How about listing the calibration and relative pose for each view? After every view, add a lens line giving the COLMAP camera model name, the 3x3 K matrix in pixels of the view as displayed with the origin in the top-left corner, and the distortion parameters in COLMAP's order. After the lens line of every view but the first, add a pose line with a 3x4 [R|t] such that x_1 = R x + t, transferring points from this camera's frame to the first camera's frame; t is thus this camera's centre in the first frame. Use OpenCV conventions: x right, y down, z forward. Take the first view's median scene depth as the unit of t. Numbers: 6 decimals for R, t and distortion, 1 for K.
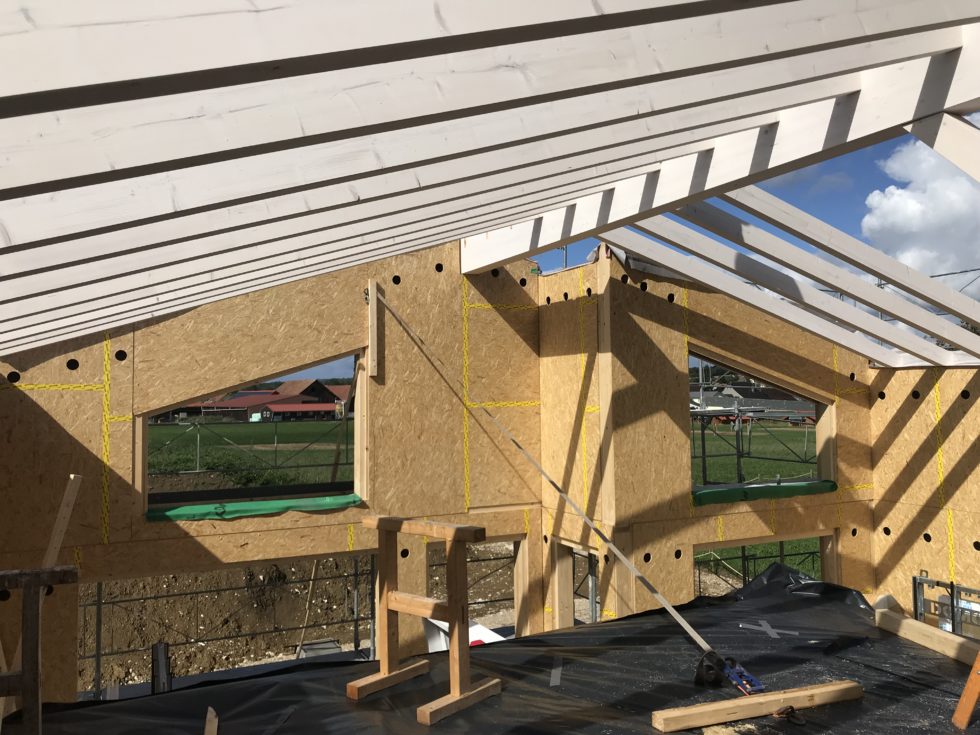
lens RADIAL K [[815.3, 0, 488.4], [0, 815.3, 367.2], [0, 0, 1]] dist [0.042350, -0.015228]
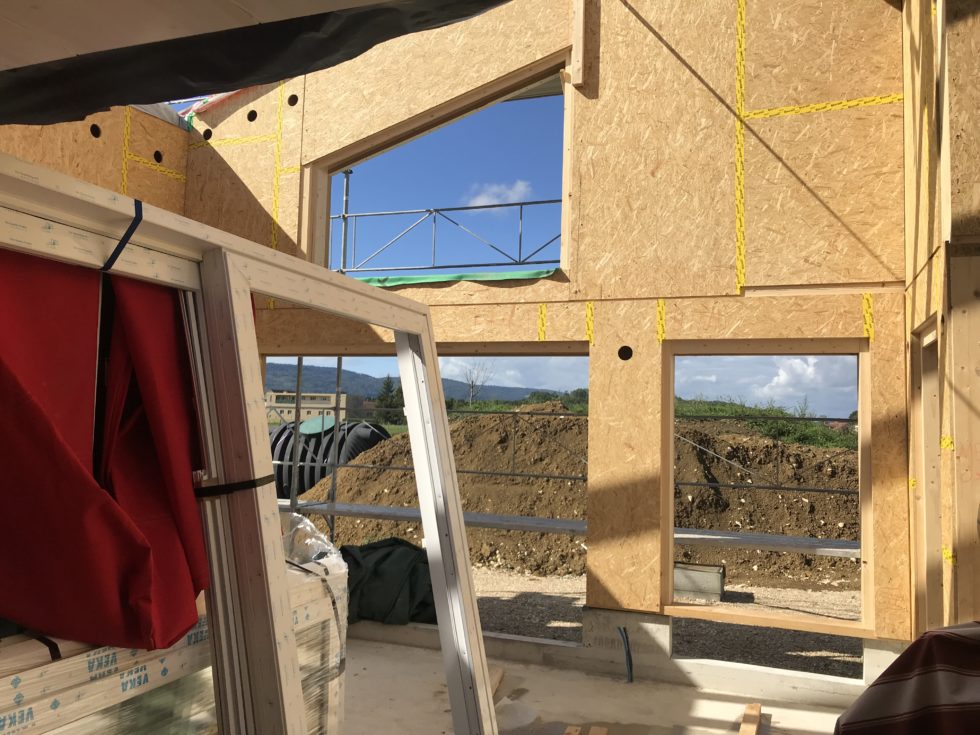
lens RADIAL K [[815.3, 0, 489.8], [0, 815.3, 369.5], [0, 0, 1]] dist [0.042350, -0.015228]
pose [[0.685974, -0.021911, -0.727296, 0.289730], [-0.011041, 0.999118, -0.040514, 0.267943], [0.727542, 0.035821, 0.685127, 0.485775]]
